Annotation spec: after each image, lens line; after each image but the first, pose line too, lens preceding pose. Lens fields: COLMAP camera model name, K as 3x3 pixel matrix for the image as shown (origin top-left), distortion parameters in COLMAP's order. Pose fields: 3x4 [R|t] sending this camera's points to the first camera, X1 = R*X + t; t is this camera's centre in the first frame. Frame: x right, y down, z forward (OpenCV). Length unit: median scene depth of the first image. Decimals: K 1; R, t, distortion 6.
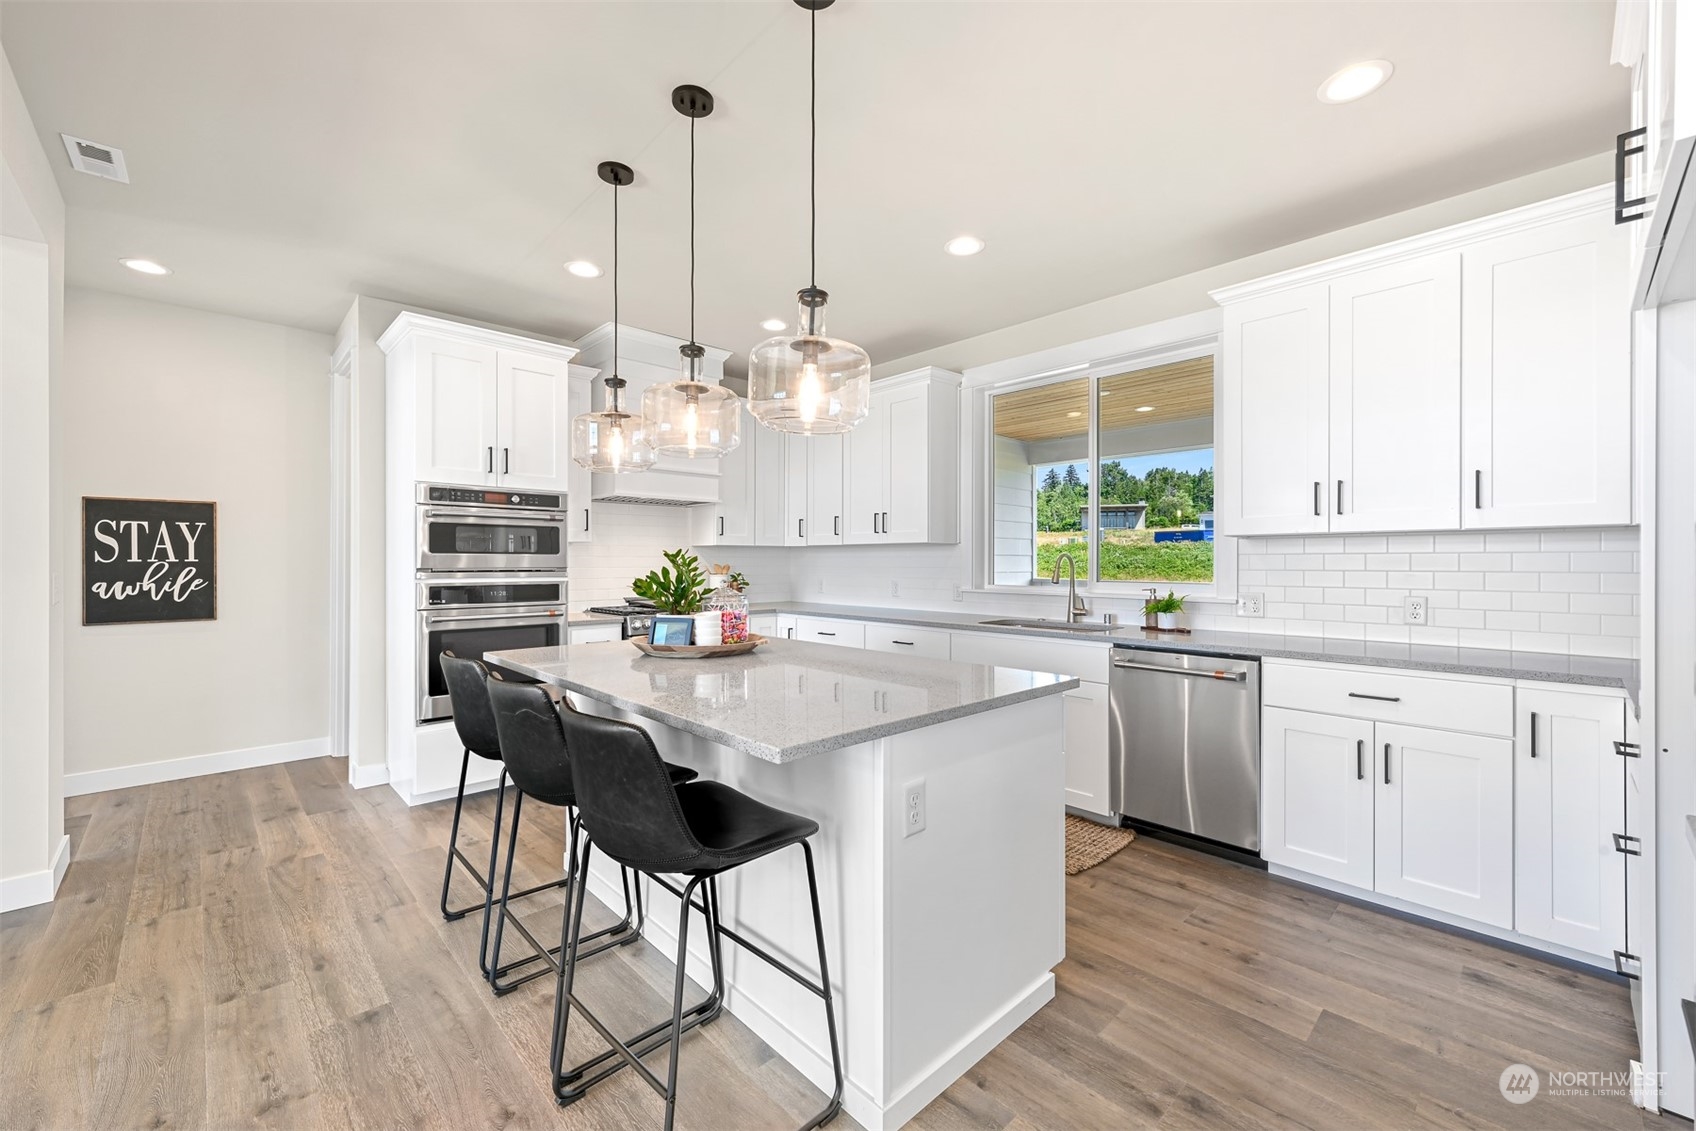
lens RADIAL K [[639.2, 0, 852.8], [0, 639.2, 558.9], [0, 0, 1]] dist [-0.002057, 0.000275]
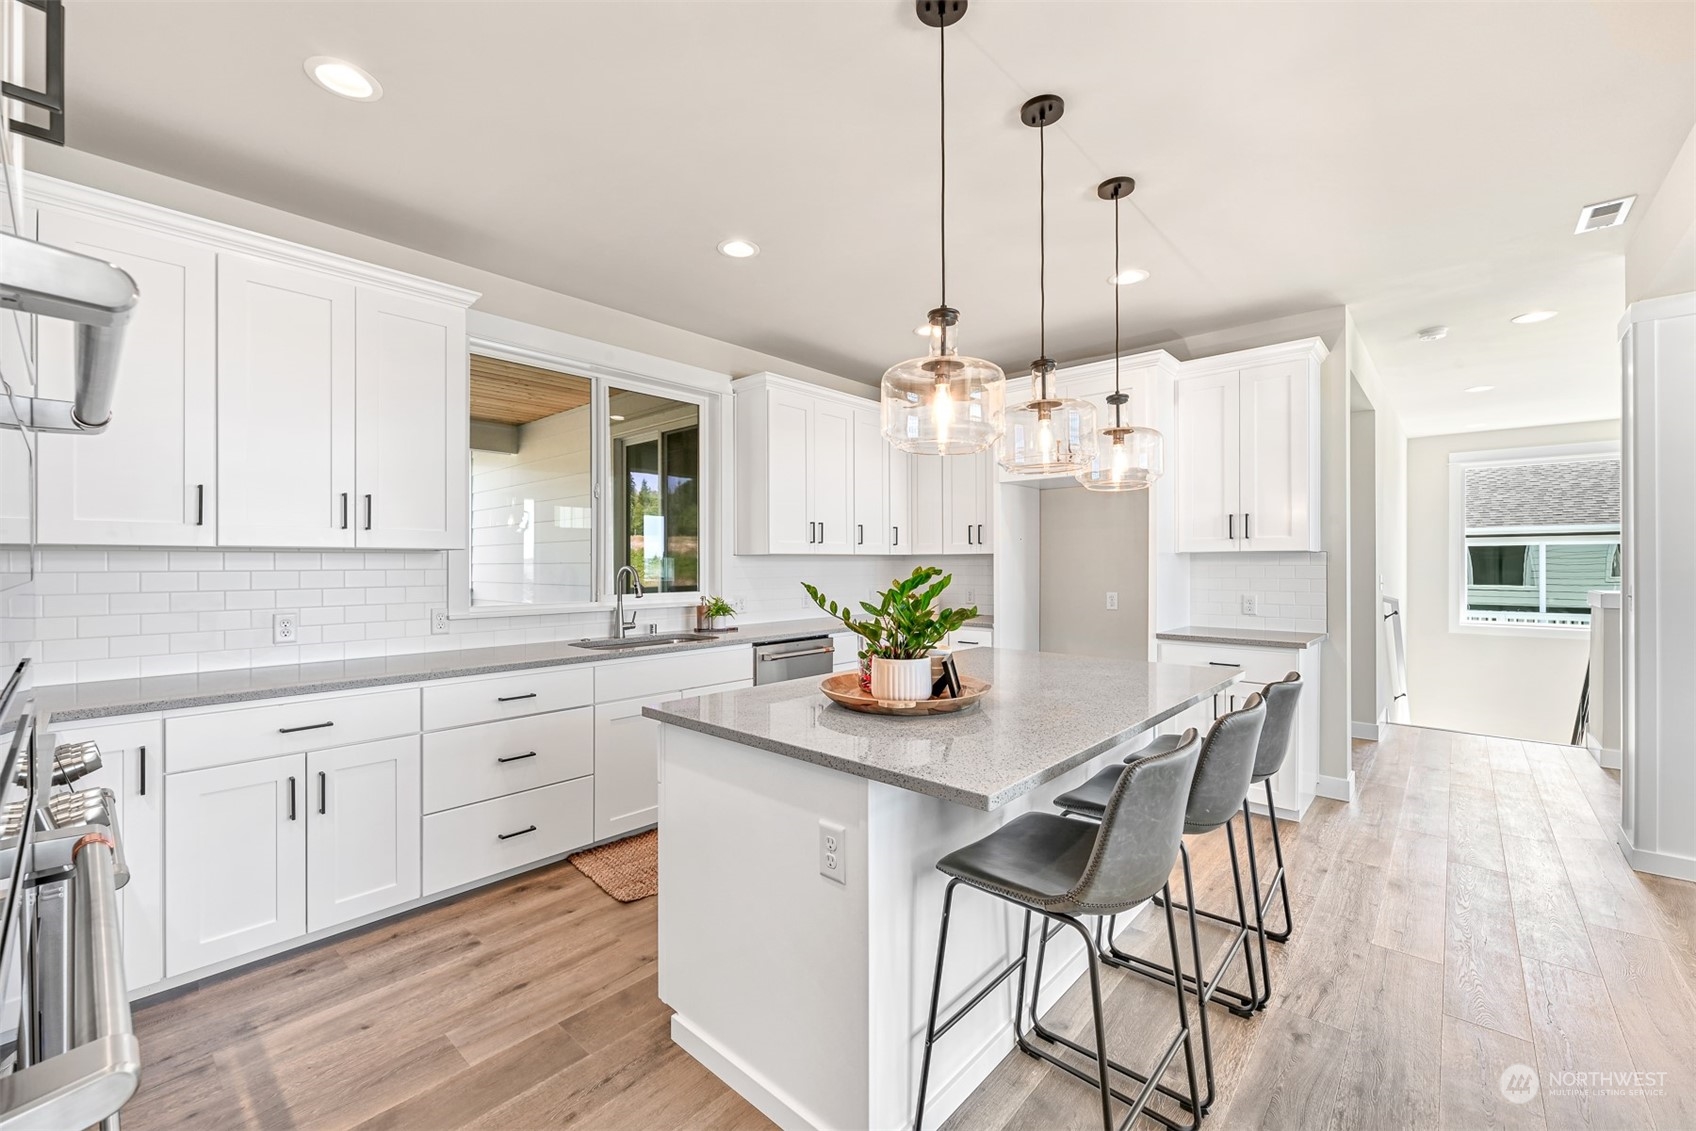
lens RADIAL K [[687.4, 0, 846.9], [0, 687.4, 563.8], [0, 0, 1]] dist [-0.002022, 0.000892]
pose [[-0.044225, 0.004887, 0.999010, -1.116996], [0.014717, 0.999883, -0.004239, -0.008430], [-0.998913, 0.014515, -0.044291, 1.192853]]
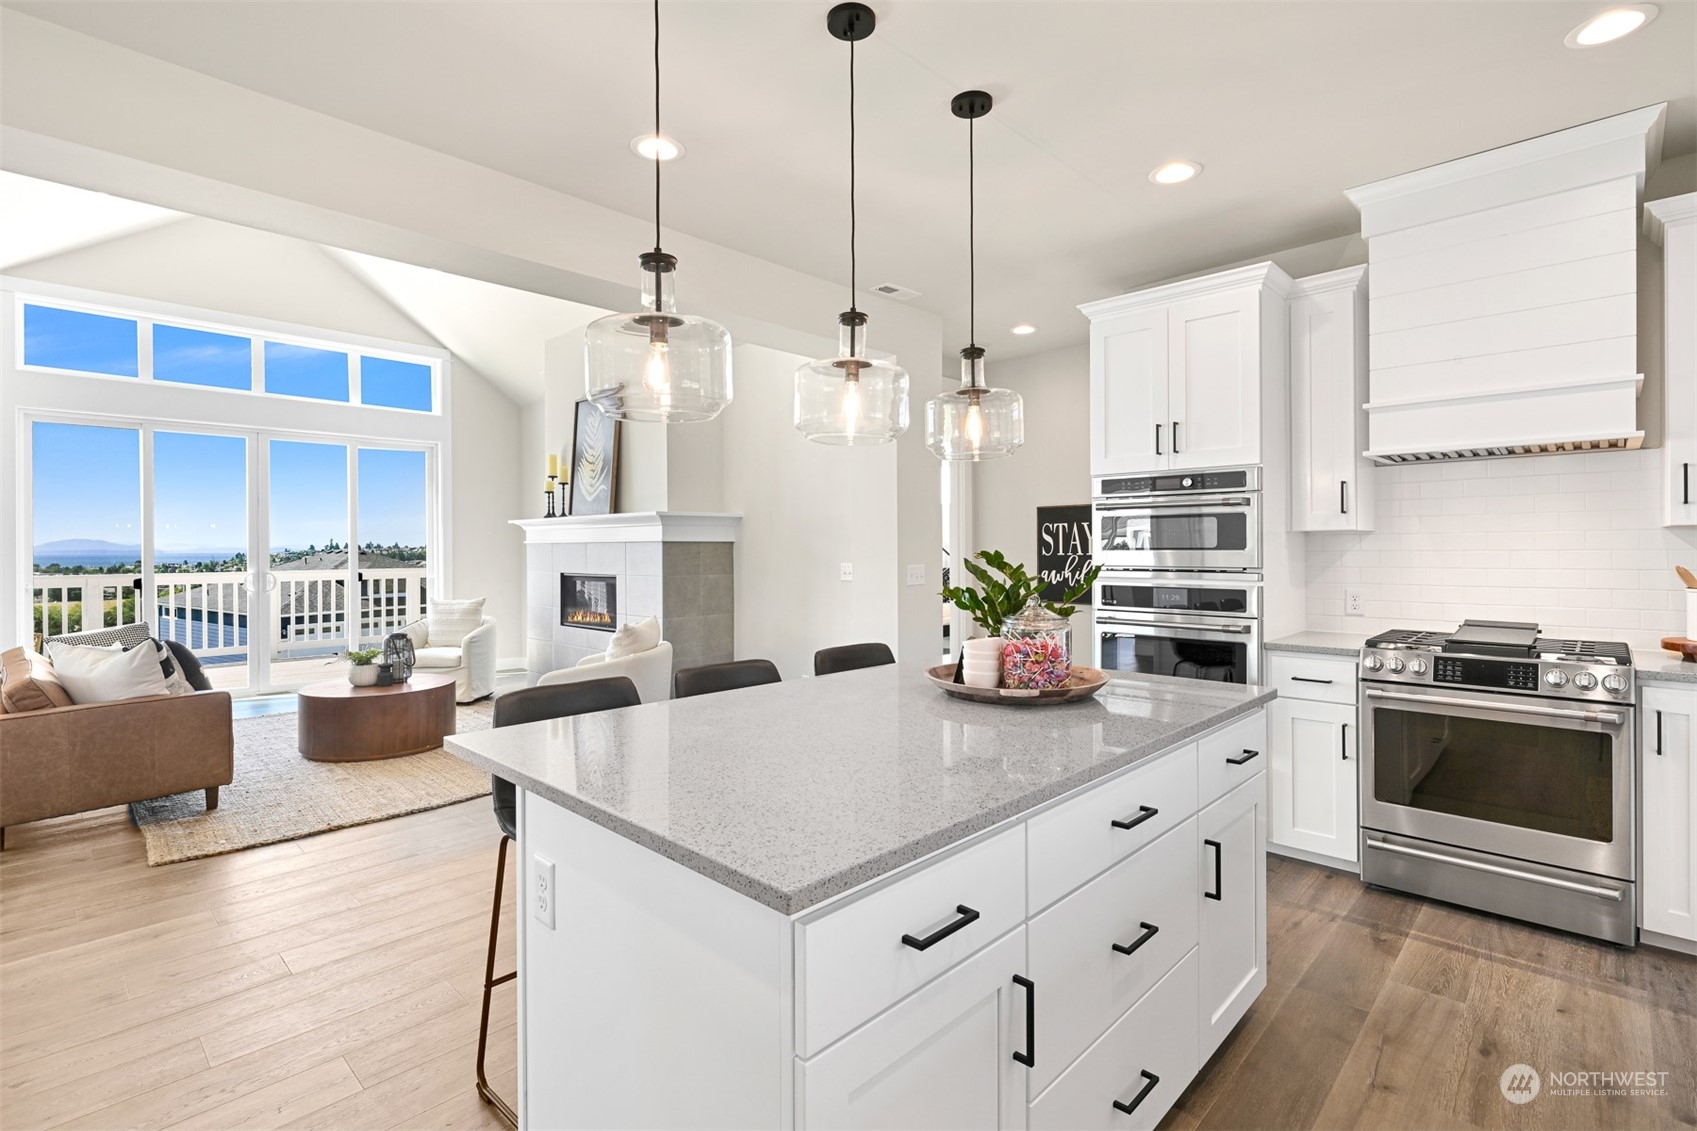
lens RADIAL K [[787.0, 0, 861.1], [0, 787.0, 550.7], [0, 0, 1]] dist [0.005529, 0.000470]
pose [[0.023563, 0.003722, -0.999715, 0.446235], [0.003707, 0.999986, 0.003811, -0.011710], [0.999715, -0.003796, 0.023549, 0.553977]]
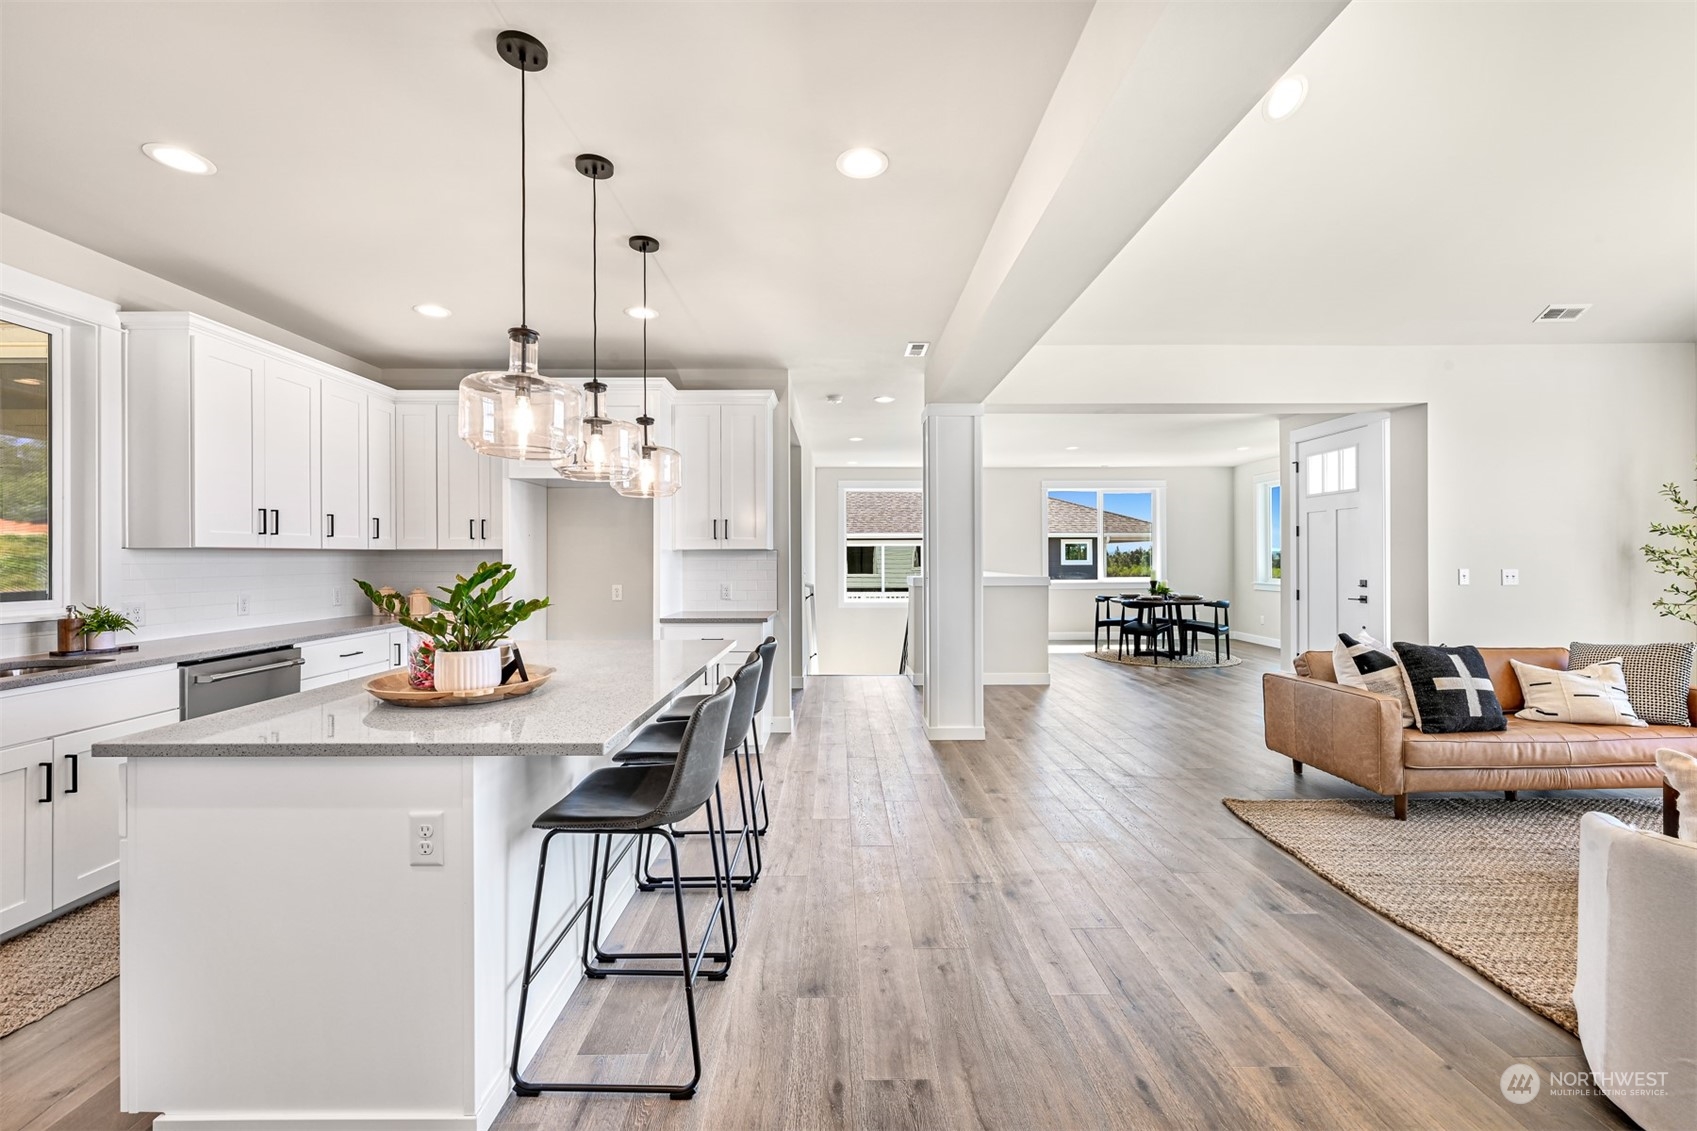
lens RADIAL K [[687.8, 0, 846.5], [0, 687.8, 557.5], [0, 0, 1]] dist [-0.002022, 0.000892]
pose [[-0.709149, 0.007802, 0.705016, -1.189976], [0.015735, 0.999865, 0.004763, -0.009292], [-0.704883, 0.014471, -0.709176, 1.303785]]
